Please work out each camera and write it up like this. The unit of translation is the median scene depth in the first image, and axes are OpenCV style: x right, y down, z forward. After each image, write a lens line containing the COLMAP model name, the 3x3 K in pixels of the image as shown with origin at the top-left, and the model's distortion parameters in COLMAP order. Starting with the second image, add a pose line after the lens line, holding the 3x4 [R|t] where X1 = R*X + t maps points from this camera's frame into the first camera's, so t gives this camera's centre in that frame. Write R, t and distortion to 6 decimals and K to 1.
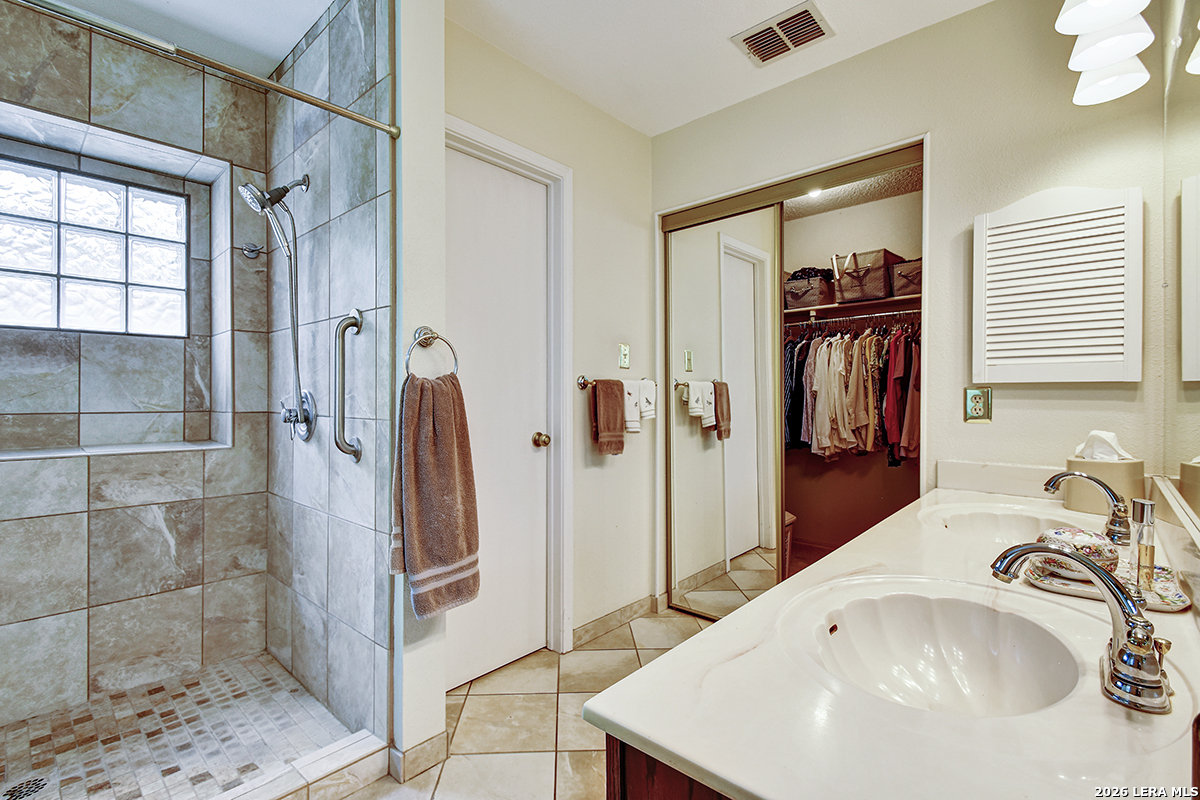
lens RADIAL K [[546.5, 0, 594.0], [0, 546.5, 417.3], [0, 0, 1]] dist [0.023950, -0.015208]
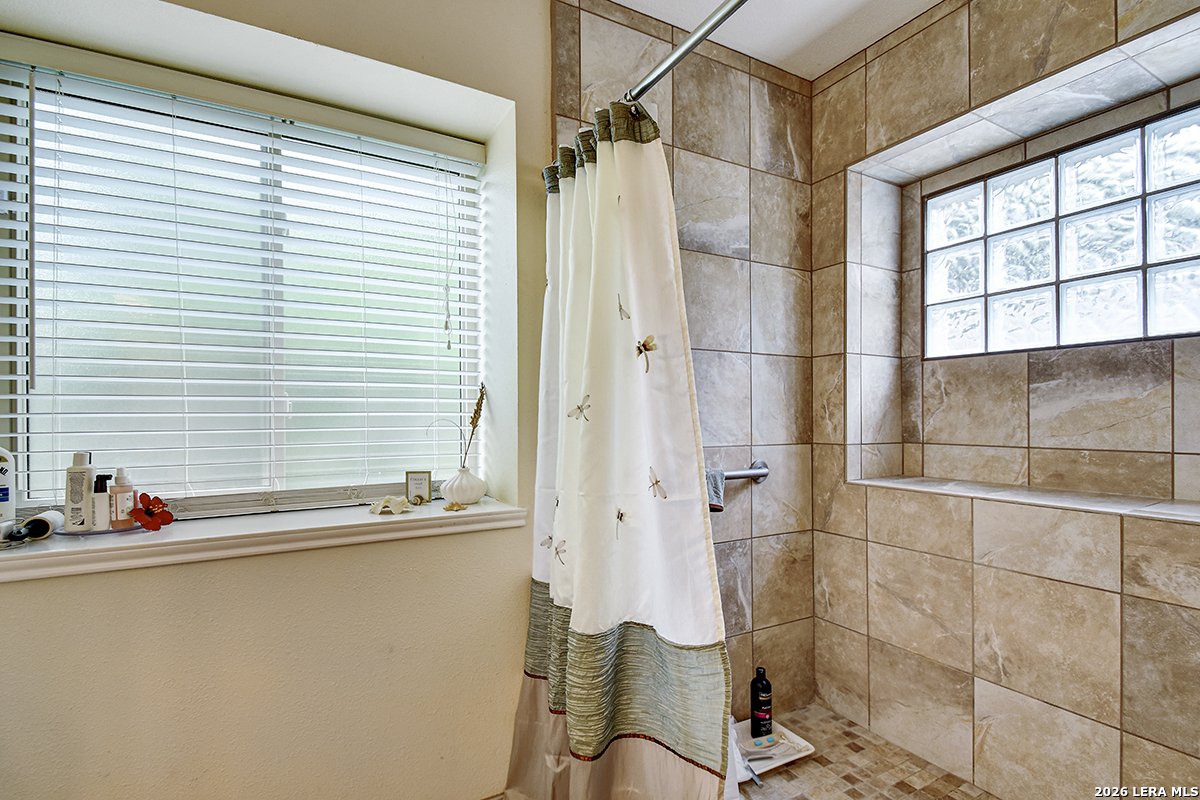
lens RADIAL K [[546.5, 0, 594.0], [0, 546.5, 417.3], [0, 0, 1]] dist [0.023950, -0.015208]
pose [[-0.328163, -0.003067, -0.944616, -0.029736], [-0.030869, 0.999495, 0.007478, -0.037890], [0.944117, 0.031613, -0.328092, 0.569224]]
